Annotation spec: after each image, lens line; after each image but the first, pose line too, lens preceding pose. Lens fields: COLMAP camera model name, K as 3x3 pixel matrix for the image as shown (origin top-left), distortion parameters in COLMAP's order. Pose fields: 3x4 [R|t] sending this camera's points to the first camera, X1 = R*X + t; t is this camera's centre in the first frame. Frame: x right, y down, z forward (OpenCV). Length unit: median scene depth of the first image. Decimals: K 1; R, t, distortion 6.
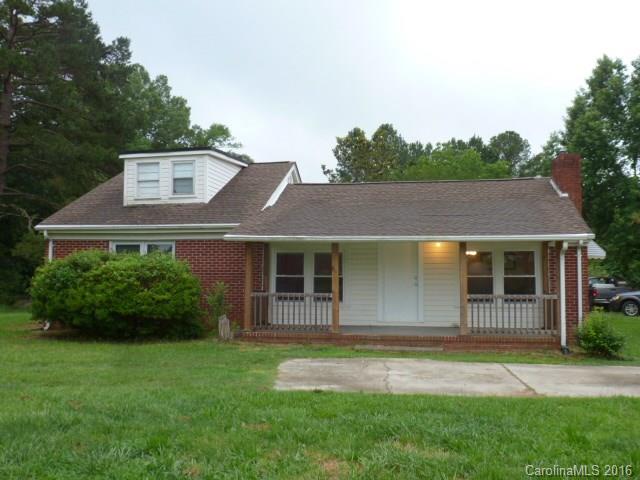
lens RADIAL K [[597.8, 0, 319.7], [0, 597.8, 245.1], [0, 0, 1]] dist [-0.085625, 0.000000]
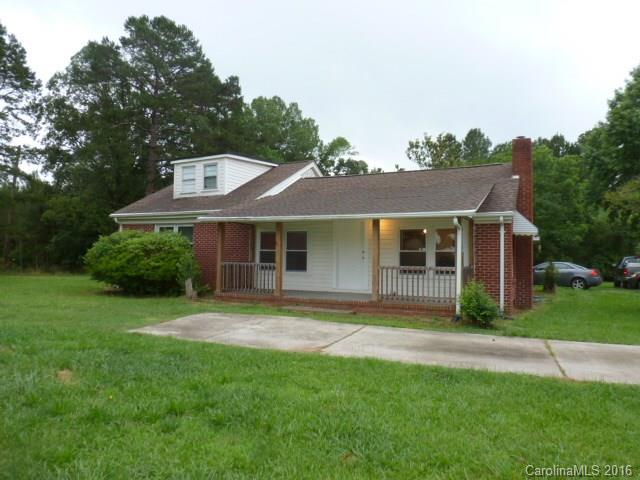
lens RADIAL K [[461.3, 0, 319.8], [0, 461.3, 238.9], [0, 0, 1]] dist [-0.057893, 0.008835]
pose [[0.957242, -0.002664, -0.289275, 0.332512], [0.007103, 0.999873, 0.014299, 0.014908], [0.289200, -0.015742, 0.957139, 0.098564]]
